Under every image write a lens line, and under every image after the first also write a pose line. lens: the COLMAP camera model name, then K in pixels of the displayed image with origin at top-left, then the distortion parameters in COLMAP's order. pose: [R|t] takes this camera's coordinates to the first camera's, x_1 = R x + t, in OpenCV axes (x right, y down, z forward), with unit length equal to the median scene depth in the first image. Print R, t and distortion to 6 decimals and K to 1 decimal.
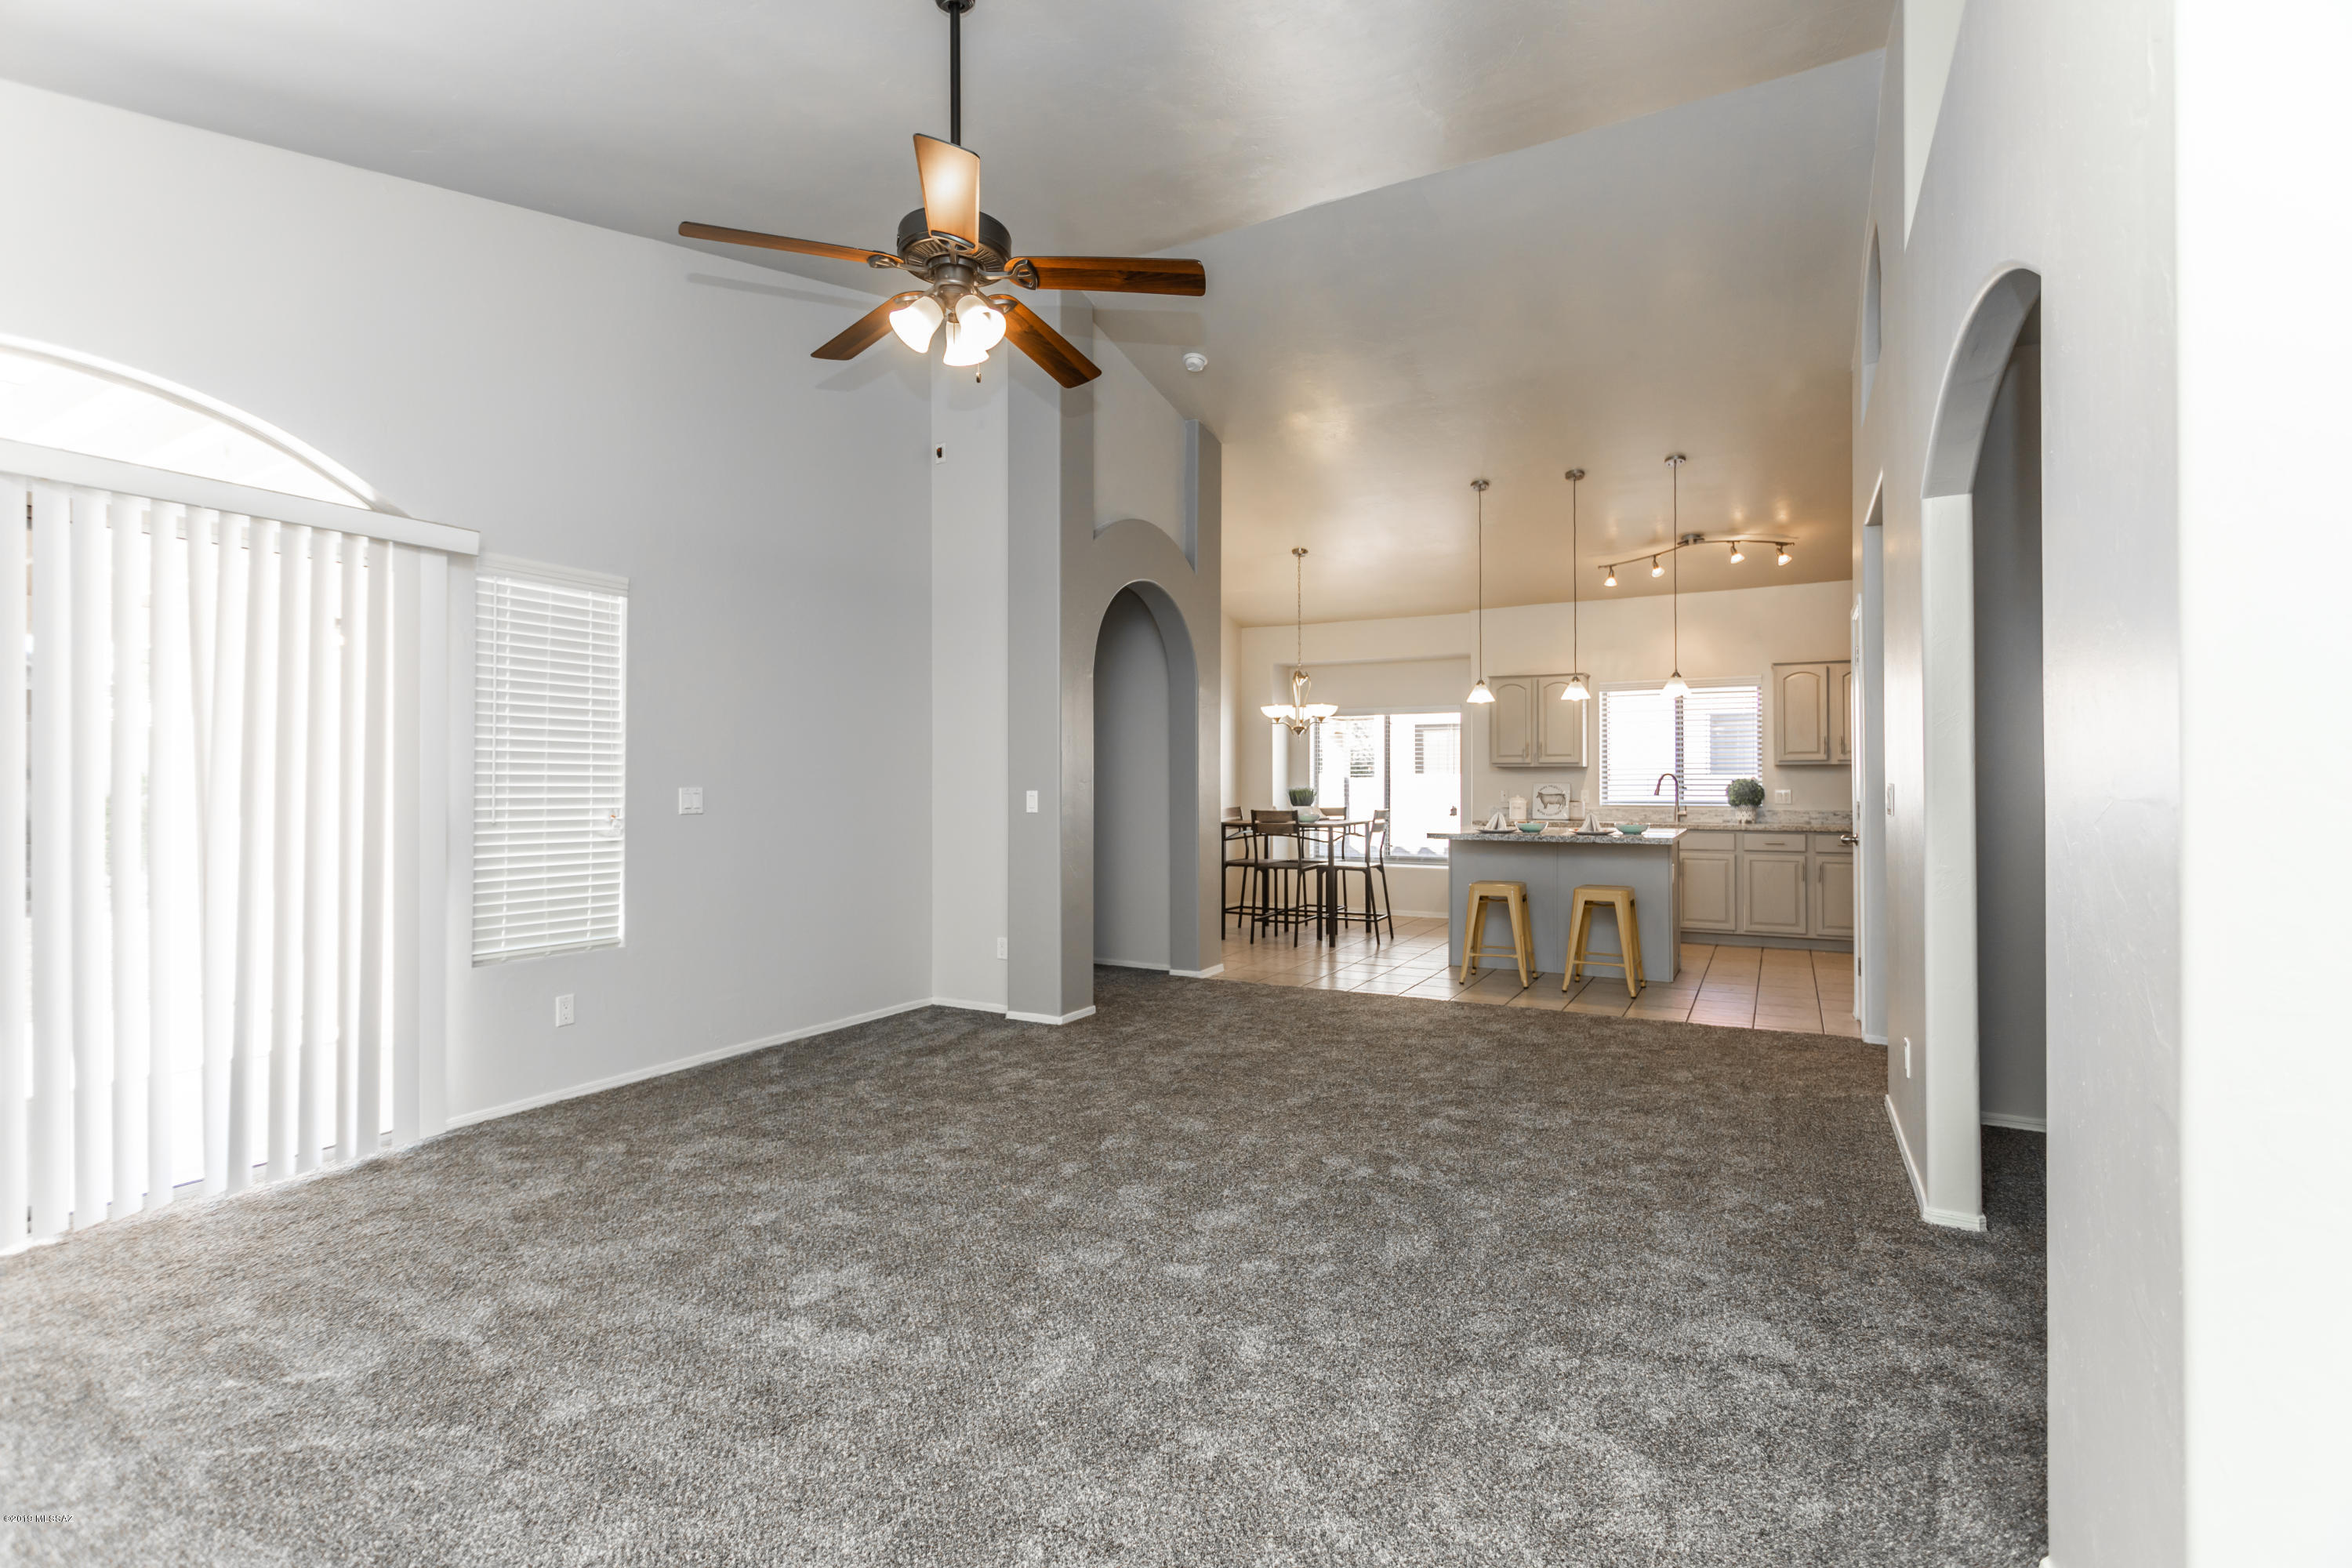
lens RADIAL K [[1107.1, 0, 1171.6], [0, 1107.1, 772.6], [0, 0, 1]] dist [-0.002612, 0.005241]
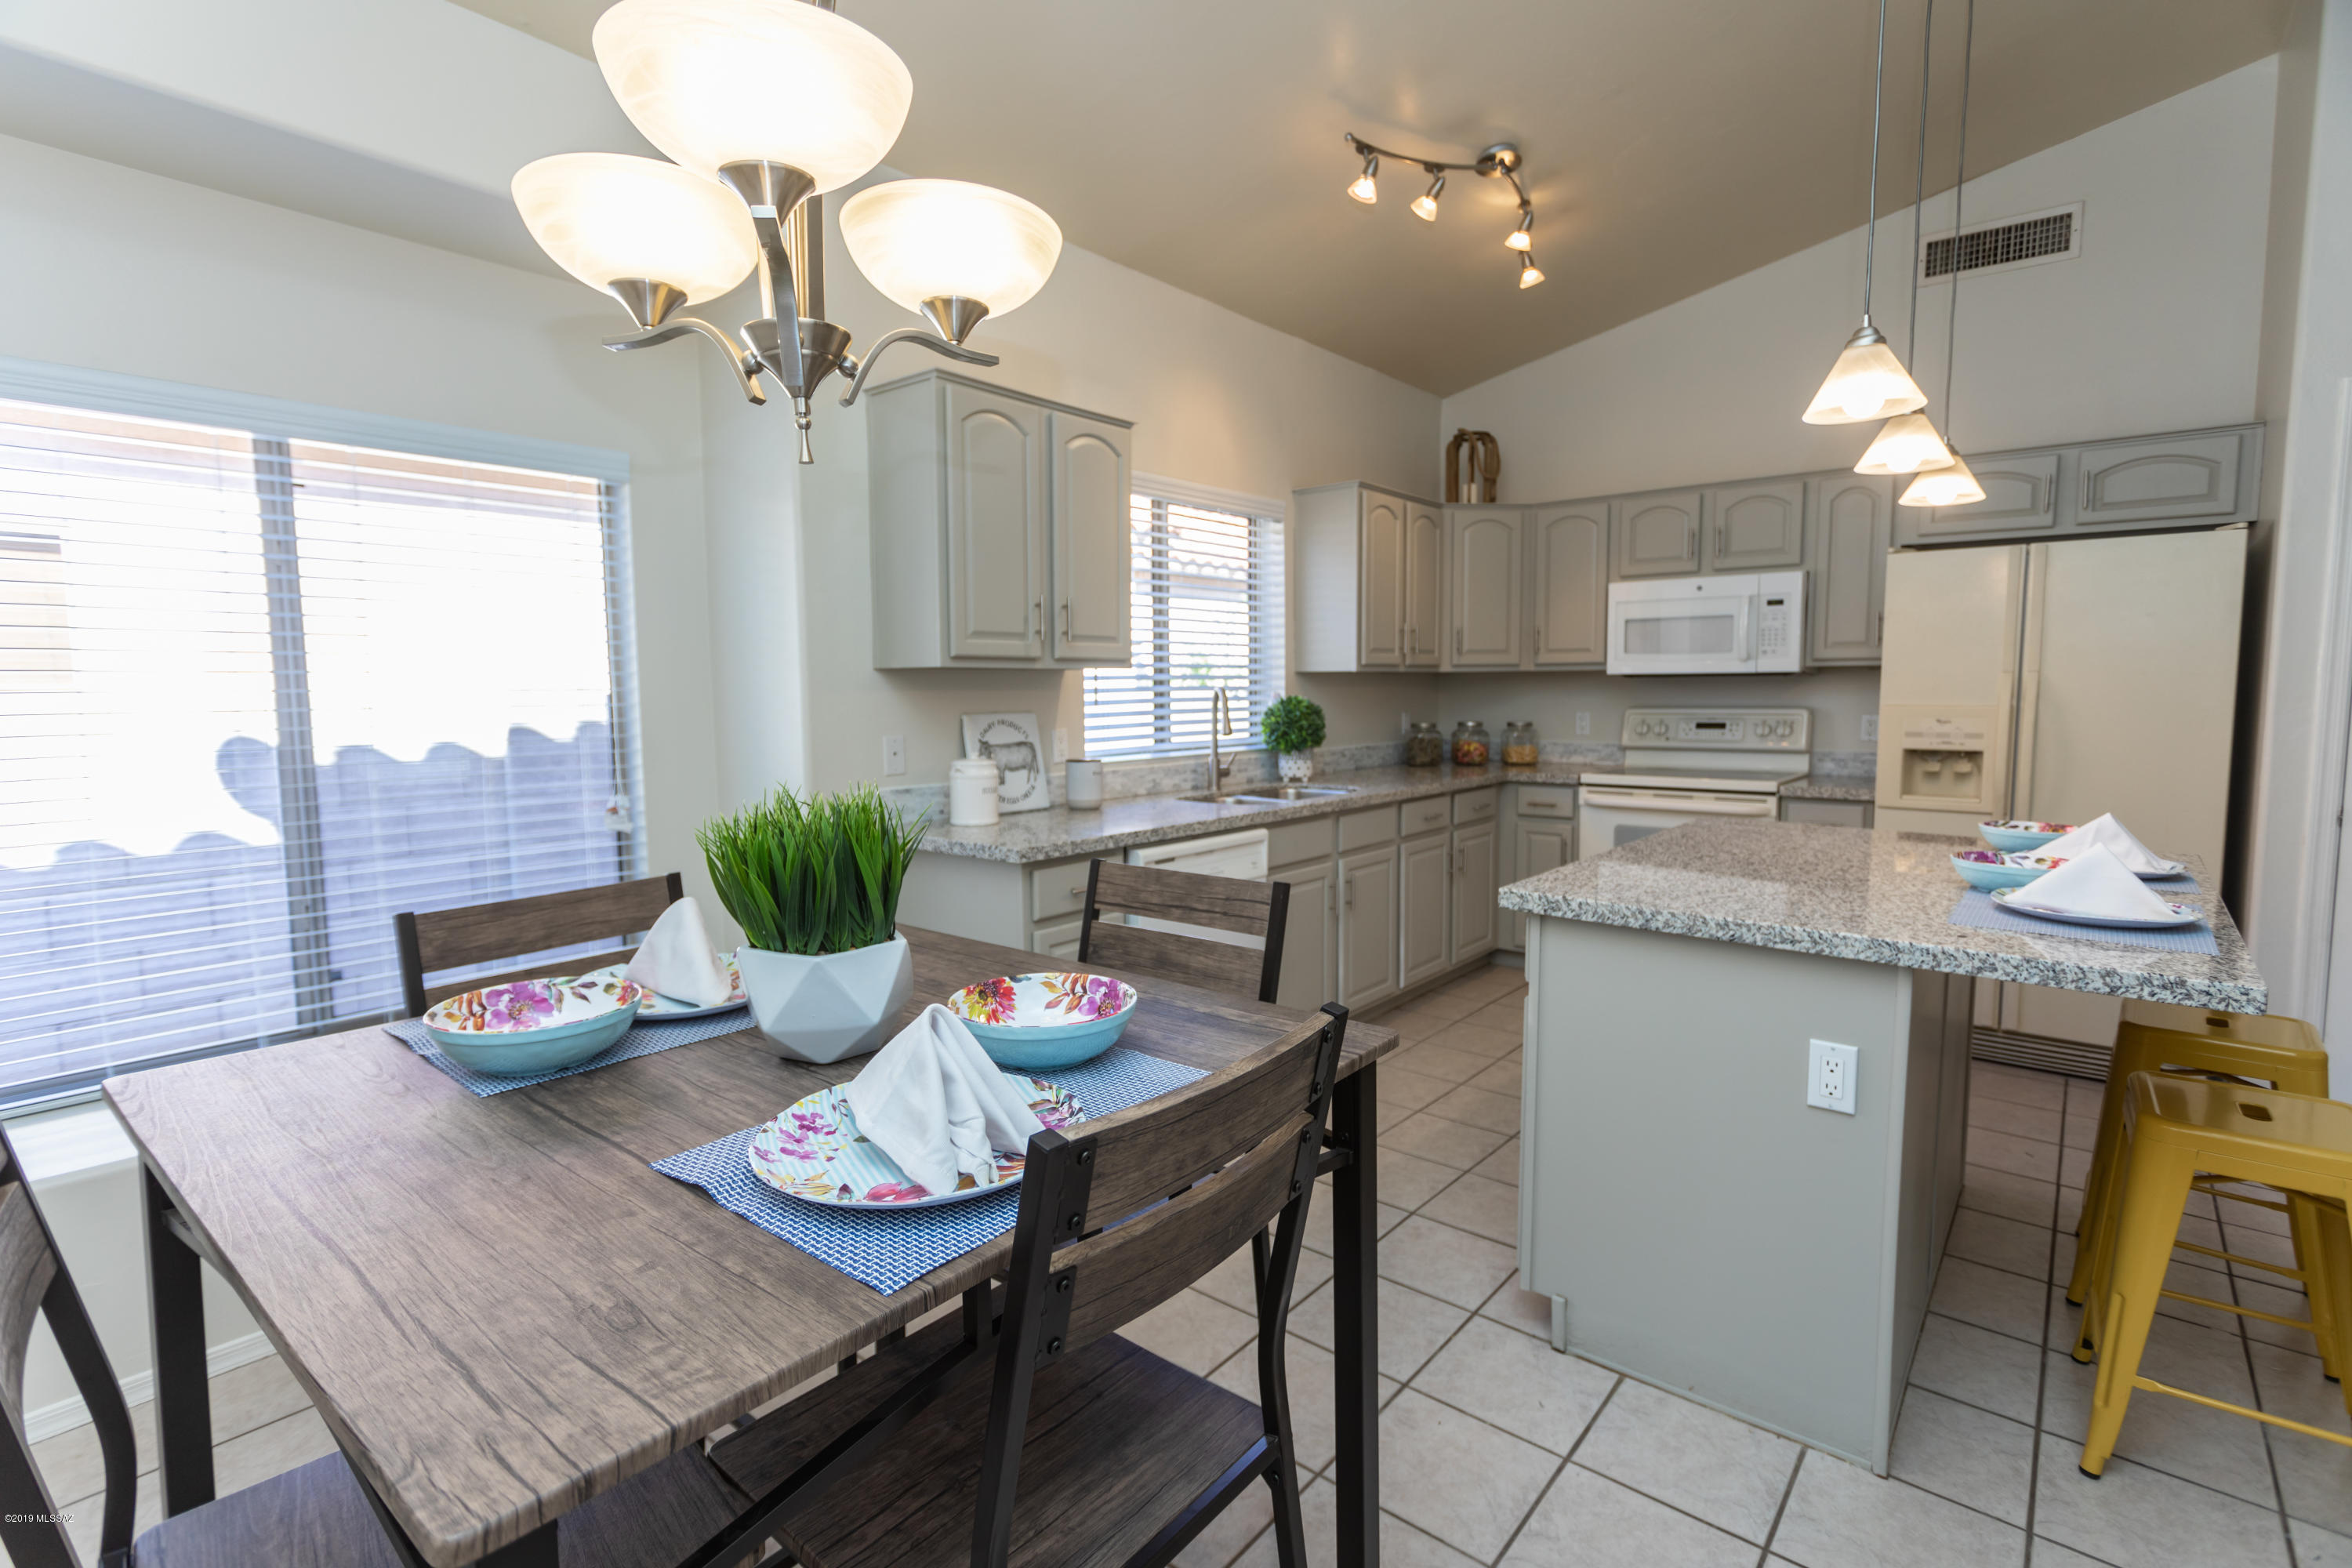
lens RADIAL K [[1107.1, 0, 1135.0], [0, 1107.1, 748.4], [0, 0, 1]] dist [-0.002612, 0.005241]
pose [[0.196135, -0.059792, 0.978752, -0.011268], [-0.005857, 0.998050, 0.062144, -0.003219], [-0.980559, -0.017921, 0.195402, 1.405718]]
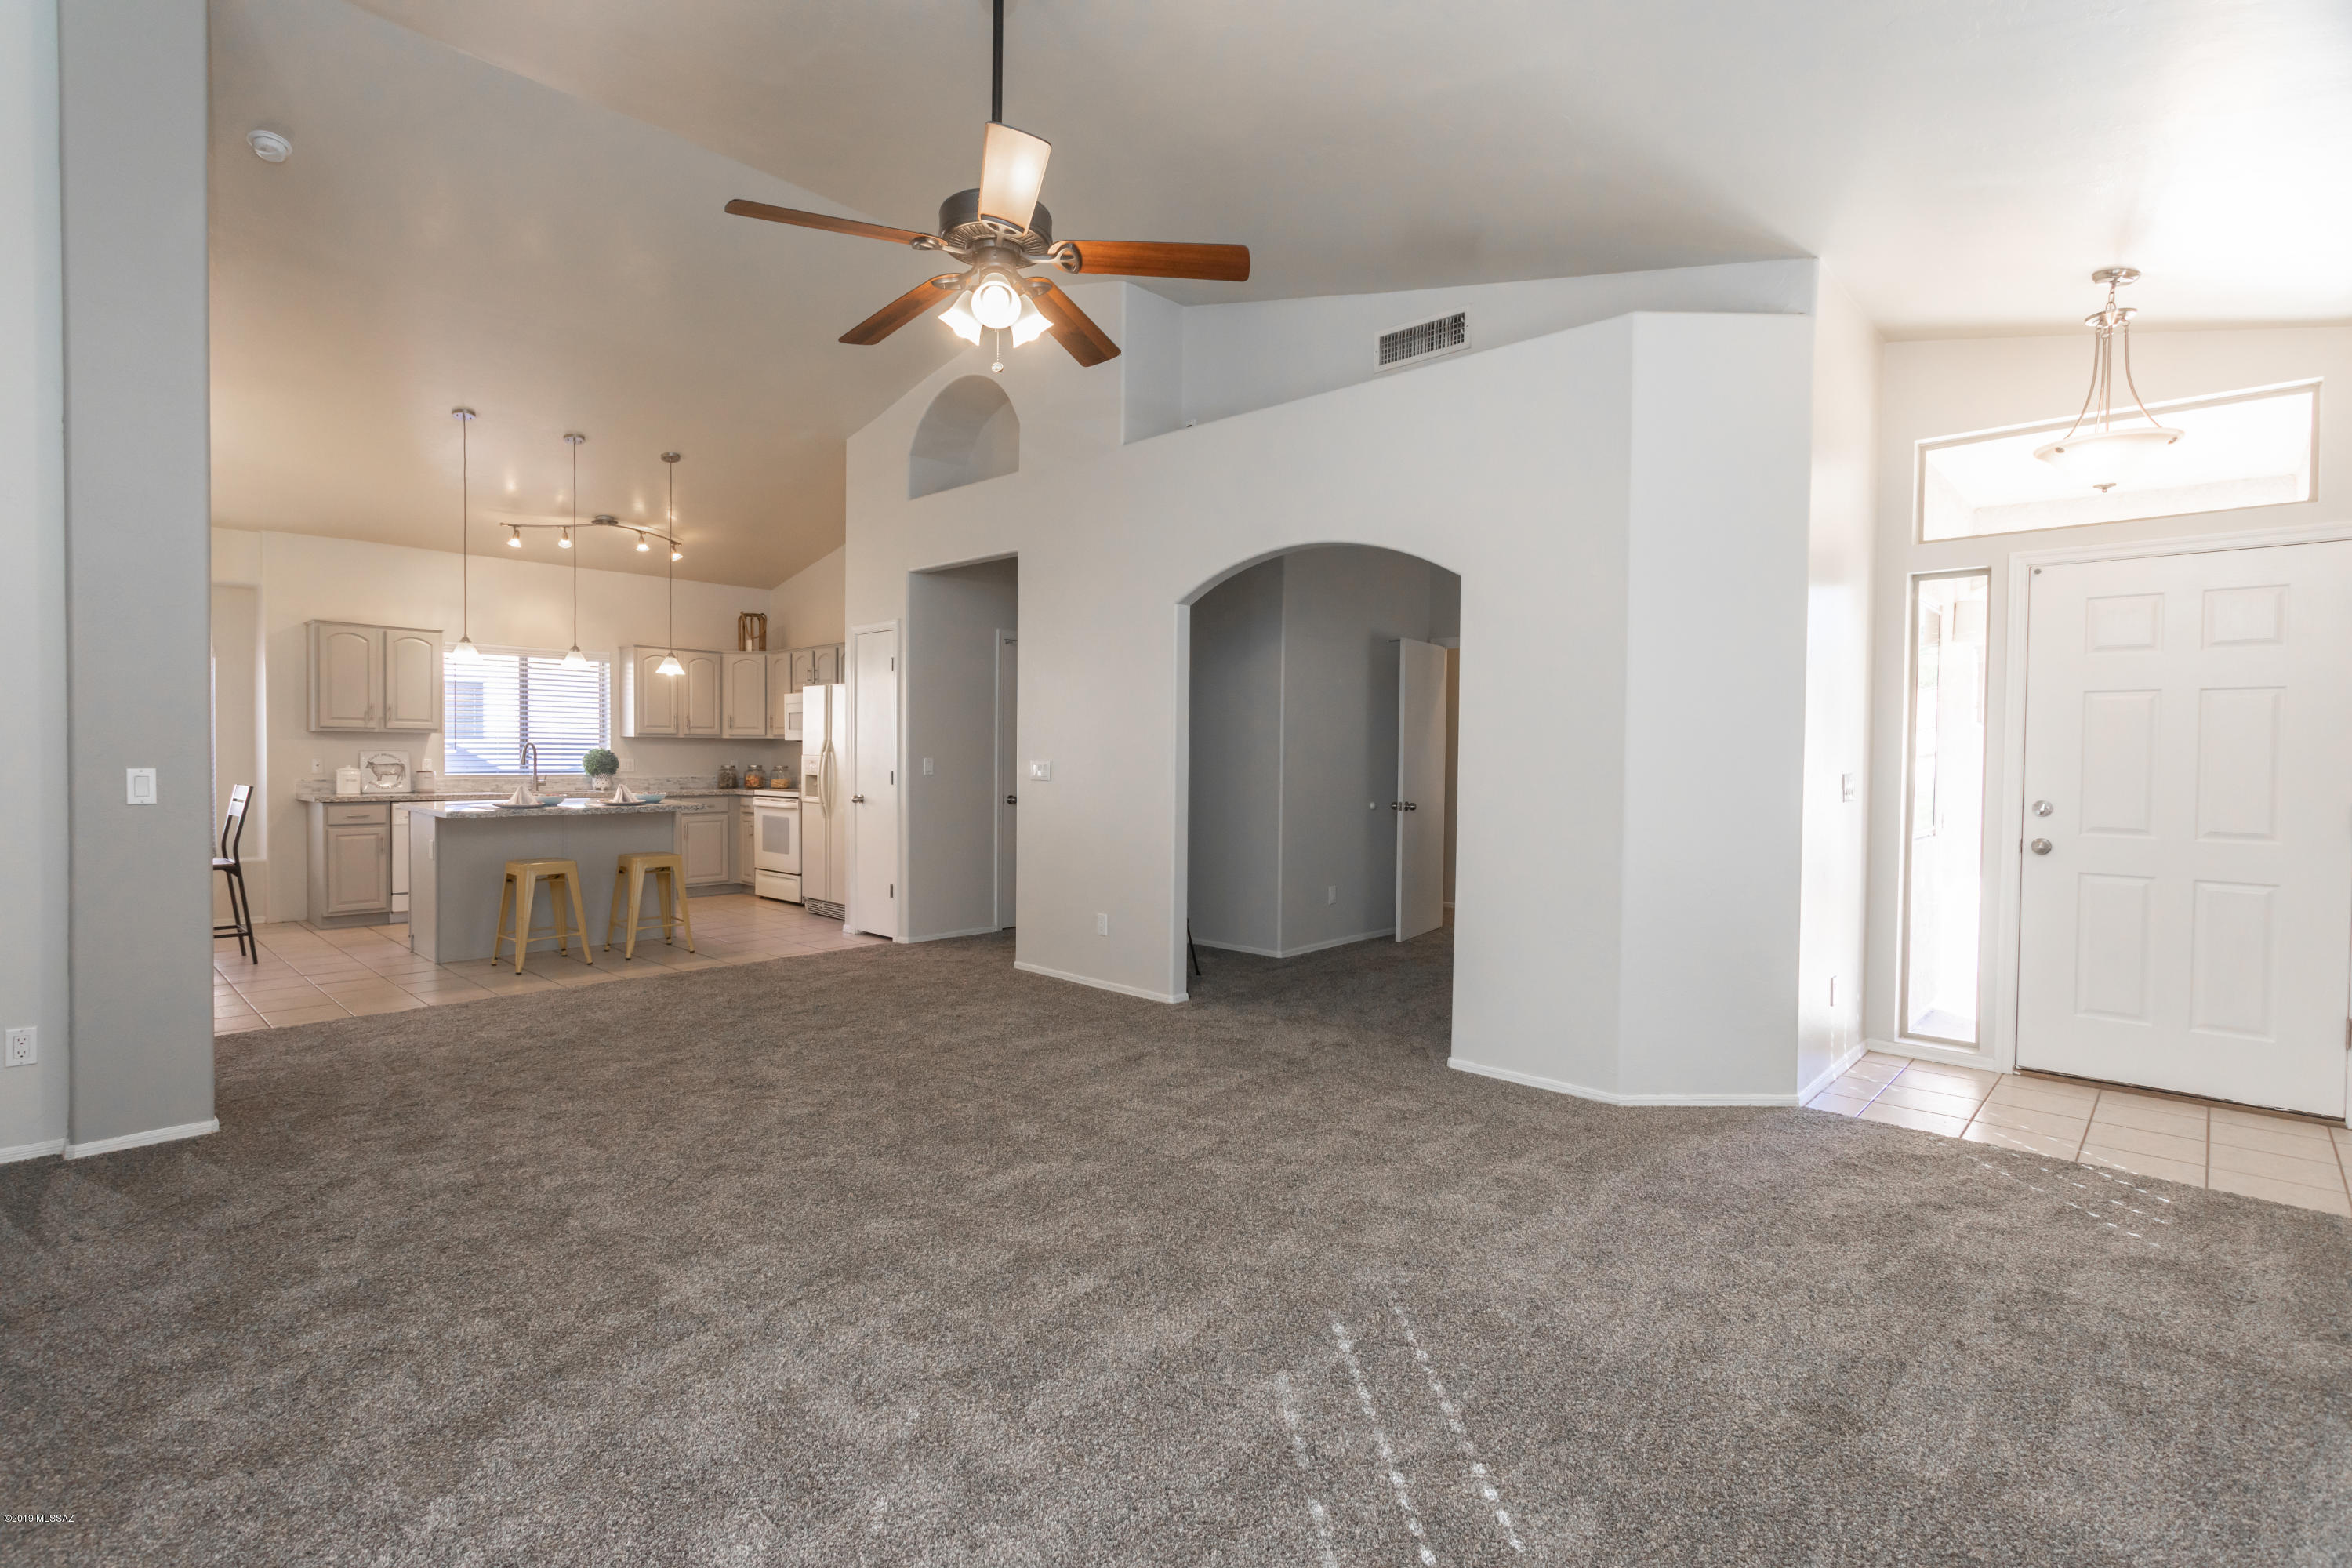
lens RADIAL K [[1107.1, 0, 1165.5], [0, 1107.1, 770.7], [0, 0, 1]] dist [-0.002612, 0.005241]
pose [[0.255073, -0.010943, 0.966860, -0.546208], [-0.020268, 0.999656, 0.016661, -0.003338], [-0.966709, -0.023846, 0.254763, 0.289213]]
